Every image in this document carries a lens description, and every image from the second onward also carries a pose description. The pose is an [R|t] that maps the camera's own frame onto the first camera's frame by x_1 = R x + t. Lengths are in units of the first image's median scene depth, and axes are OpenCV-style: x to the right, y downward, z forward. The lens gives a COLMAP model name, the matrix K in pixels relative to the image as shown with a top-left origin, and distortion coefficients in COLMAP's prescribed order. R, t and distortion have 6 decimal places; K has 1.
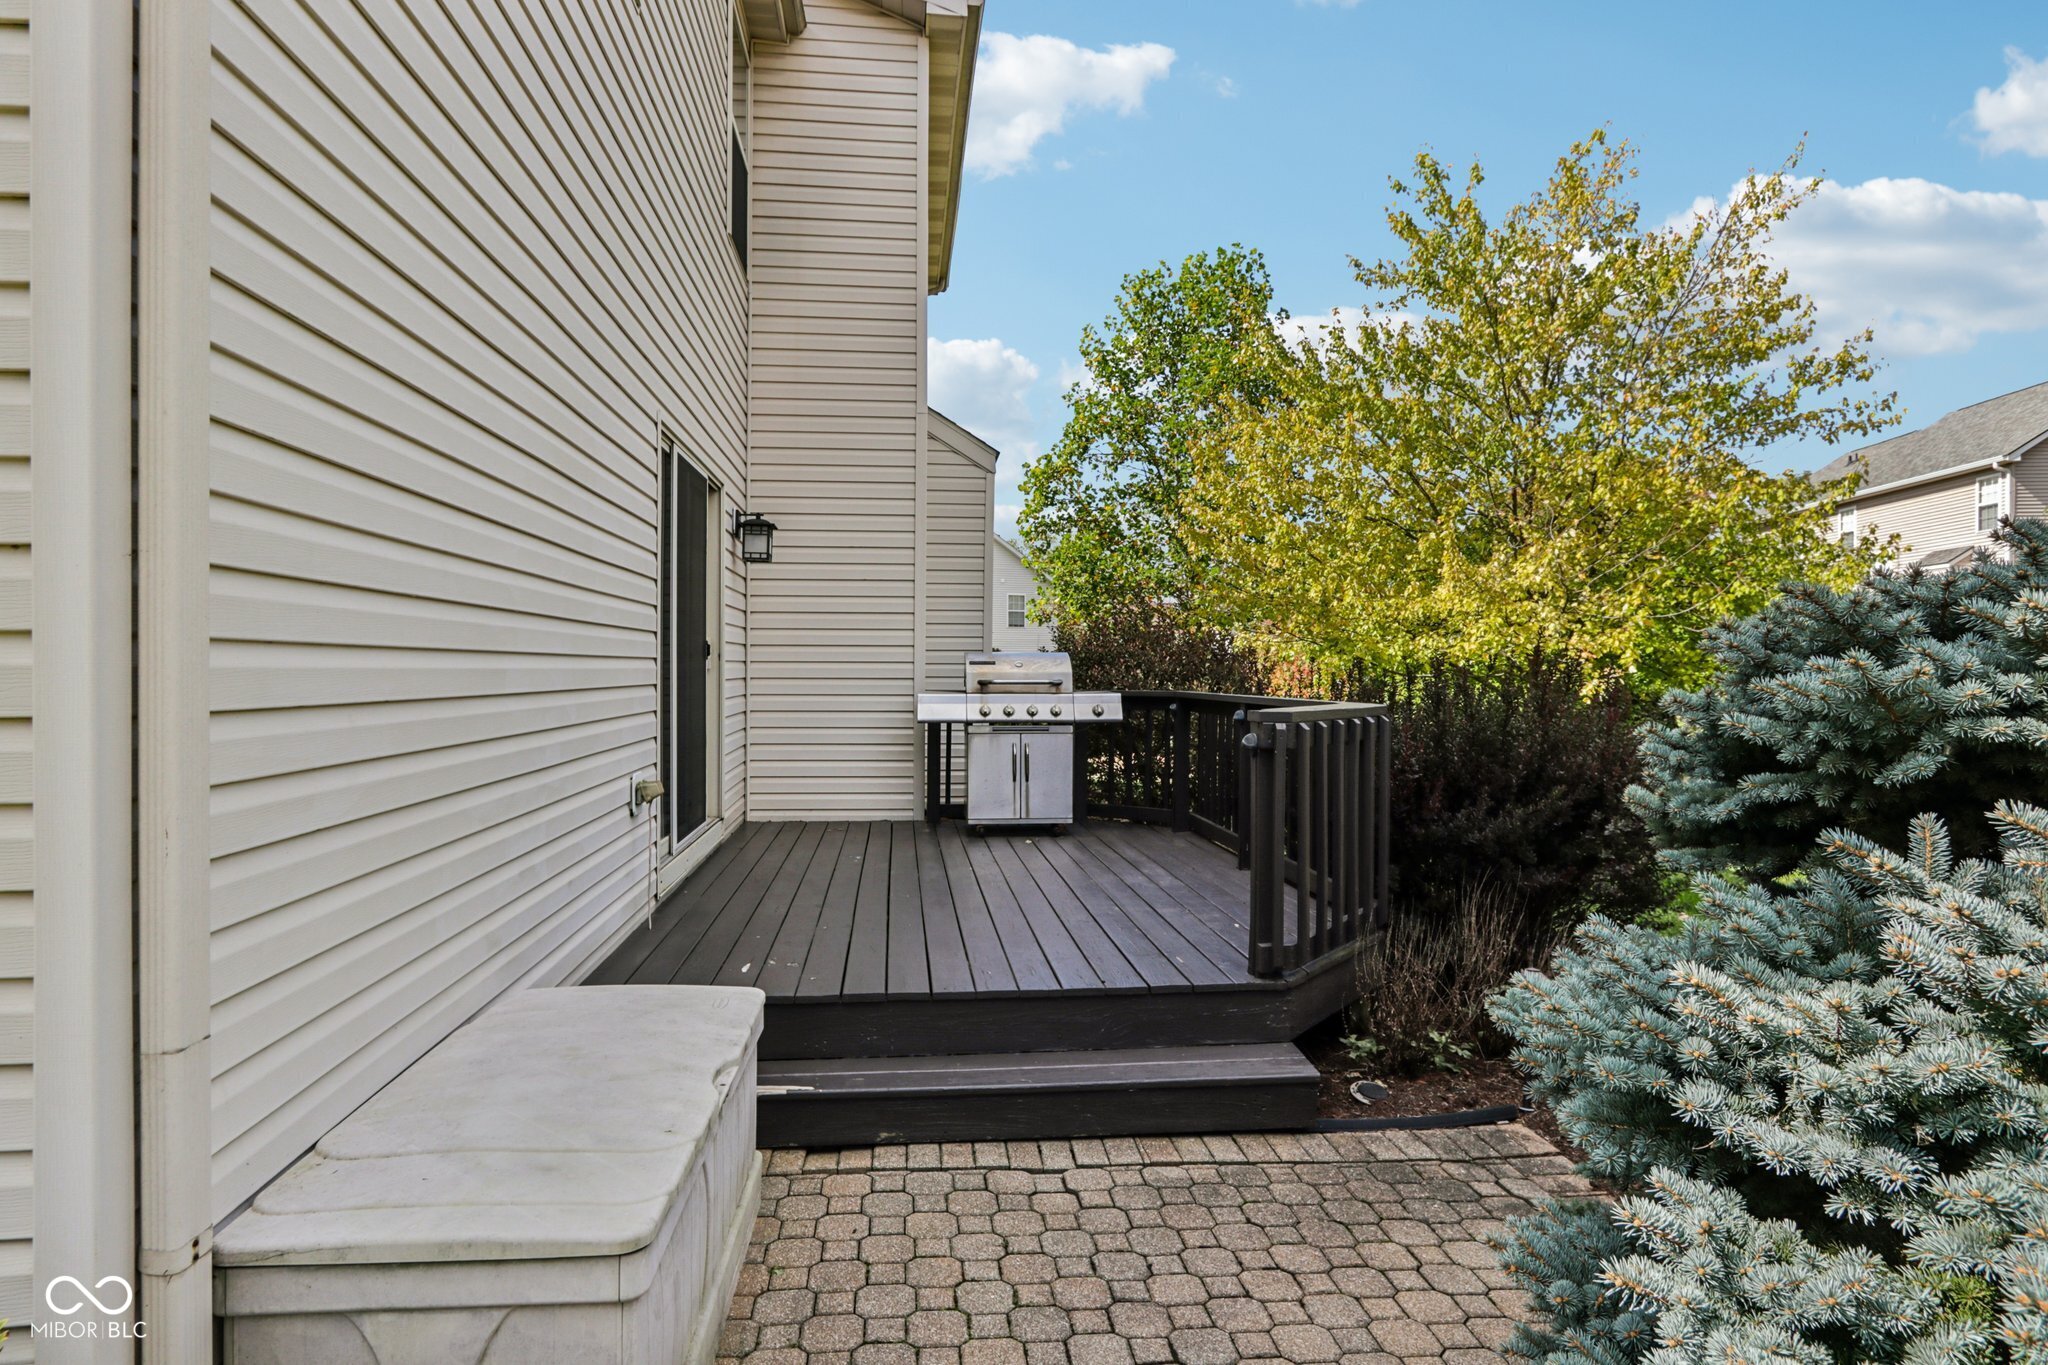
lens RADIAL K [[1142.1, 0, 1024.0], [0, 1142.1, 682.5], [0, 0, 1]] dist [-0.076509, -0.000189]
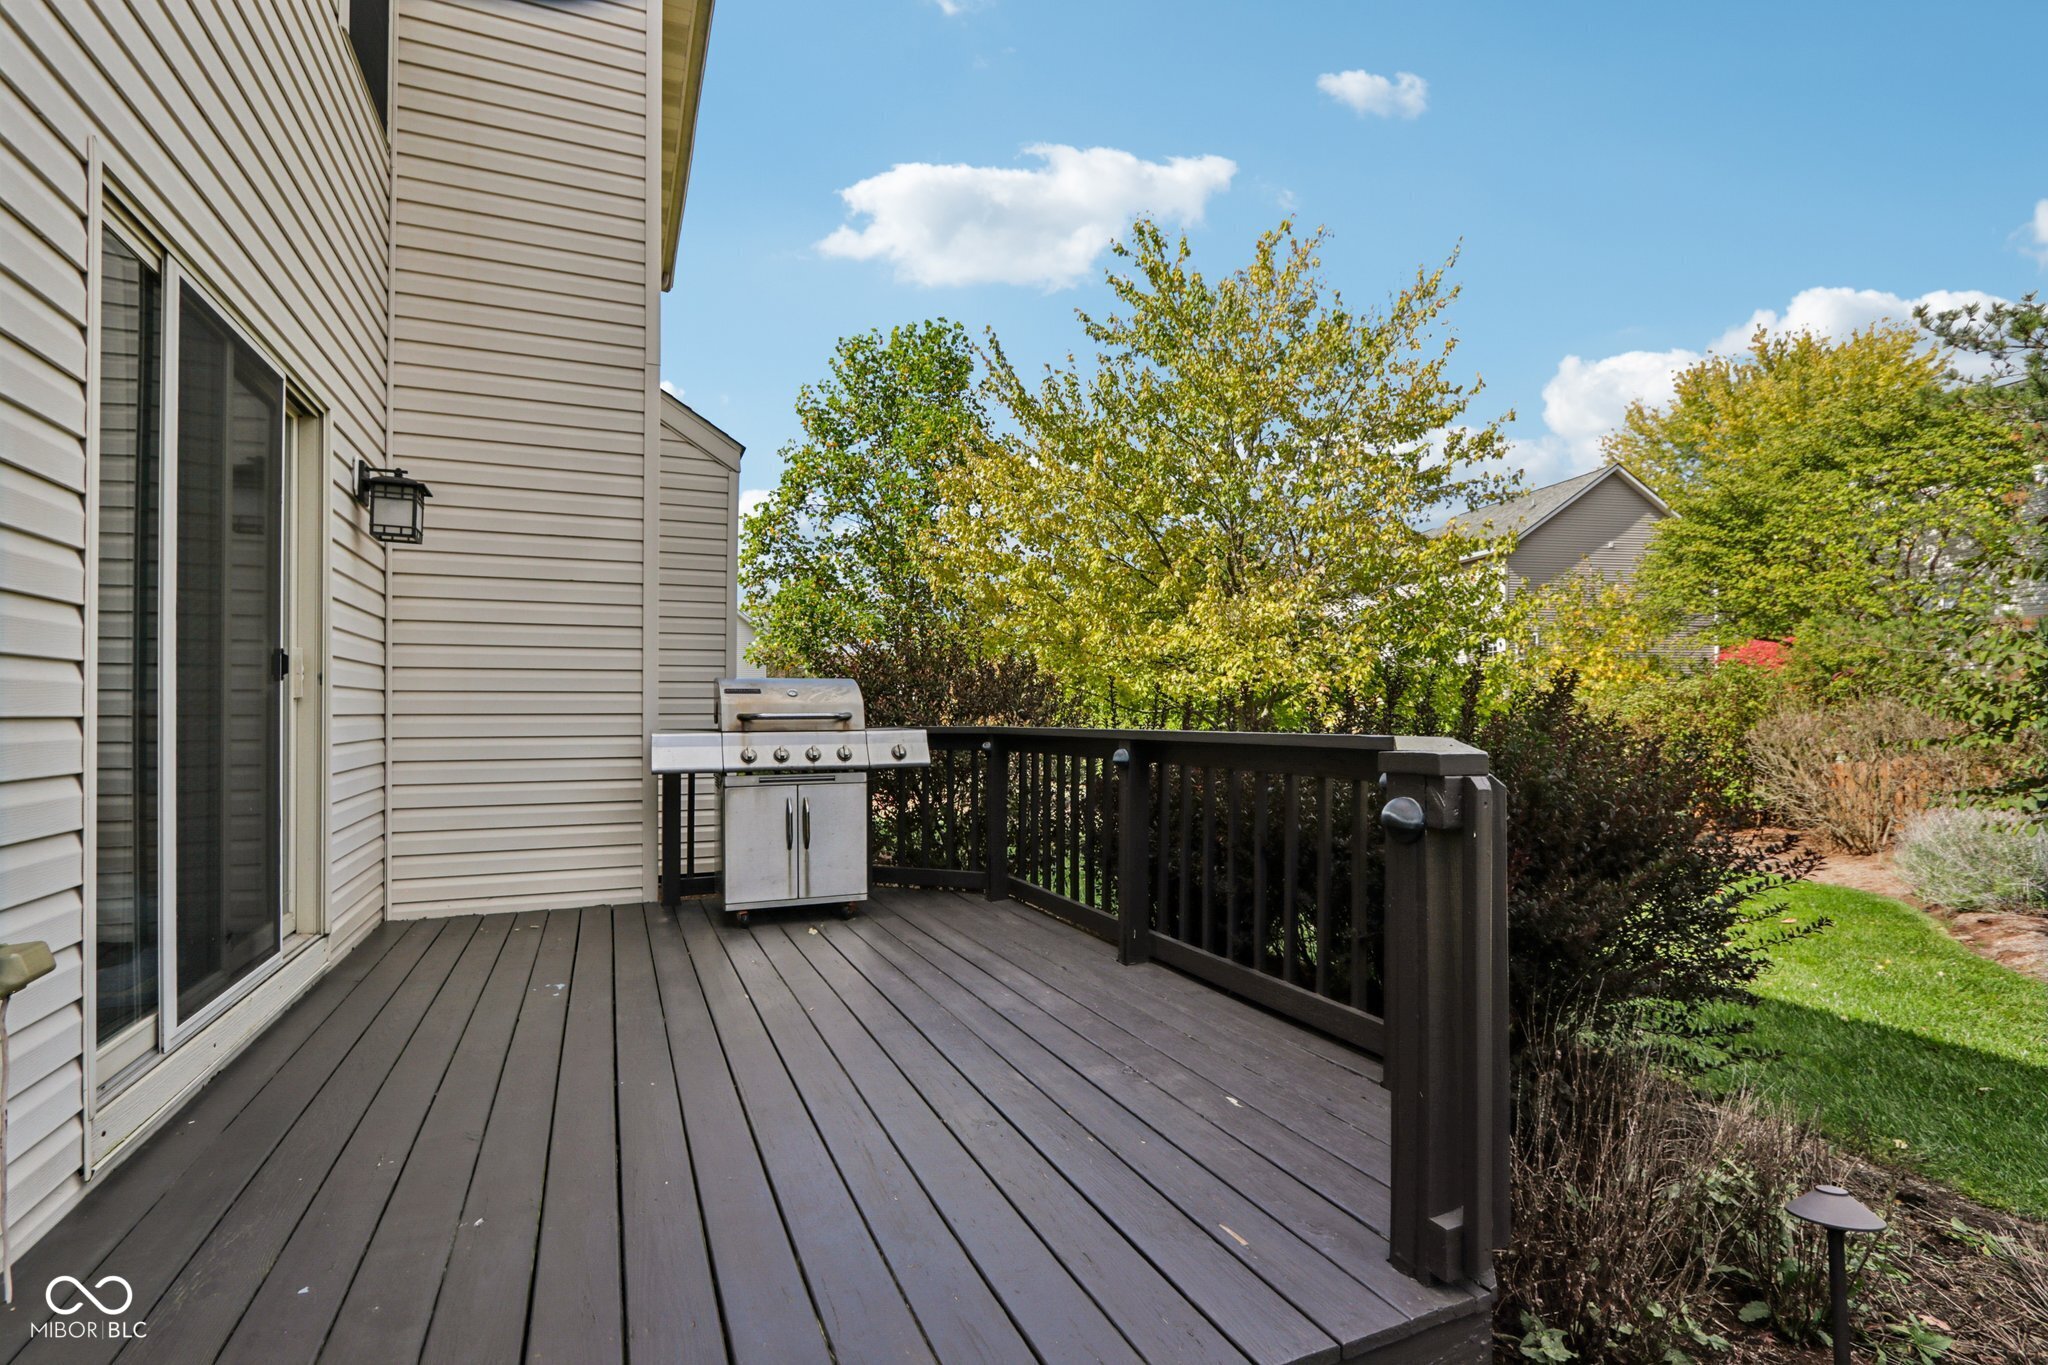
lens RADIAL K [[943.9, 0, 1020.9], [0, 943.9, 708.3], [0, 0, 1]] dist [-0.017302, 0.000133]
pose [[0.953699, -0.004663, 0.300726, -0.045300], [0.009504, 0.999848, -0.014636, 0.004425], [-0.300612, 0.016817, 0.953598, 0.332539]]
